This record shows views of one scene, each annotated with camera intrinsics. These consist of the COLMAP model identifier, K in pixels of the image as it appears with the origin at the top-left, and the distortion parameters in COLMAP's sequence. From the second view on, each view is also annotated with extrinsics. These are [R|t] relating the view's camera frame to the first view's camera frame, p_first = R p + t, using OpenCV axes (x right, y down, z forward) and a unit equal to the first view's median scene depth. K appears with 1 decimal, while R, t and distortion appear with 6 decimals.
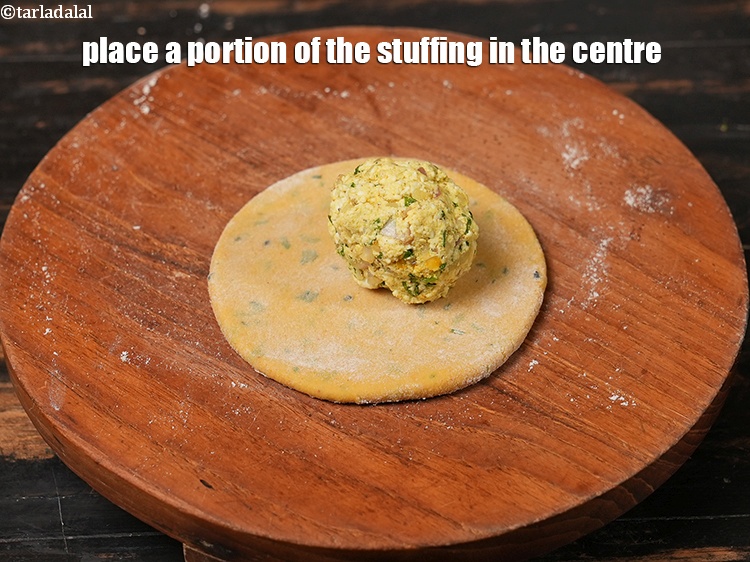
lens RADIAL K [[1918.3, 0, 375.0], [0, 1918.3, 281.2], [0, 0, 1]] dist [-0.028453, 0.000000]
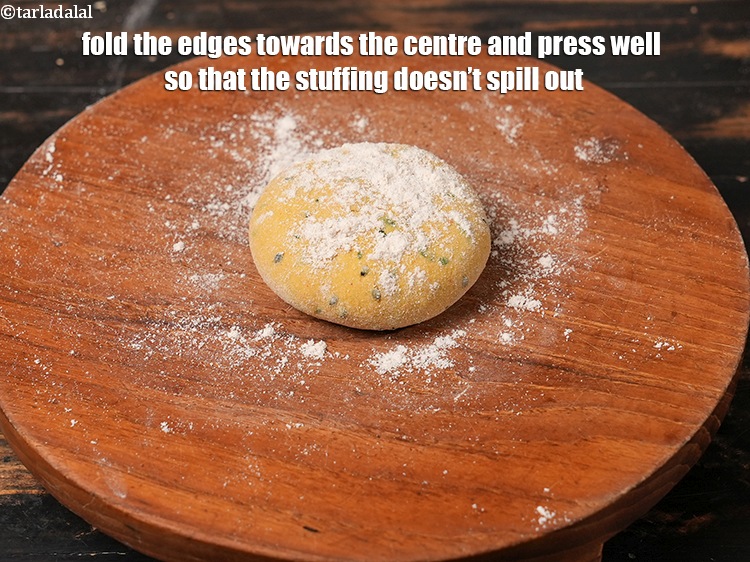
lens RADIAL K [[2046.4, 0, 374.8], [0, 2046.4, 280.9], [0, 0, 1]] dist [0.021572, 0.000000]
pose [[0.952679, -0.233993, 0.194036, -0.208268], [0.234358, 0.971915, 0.021401, -0.028886], [-0.193594, 0.025085, 0.980761, -0.028280]]
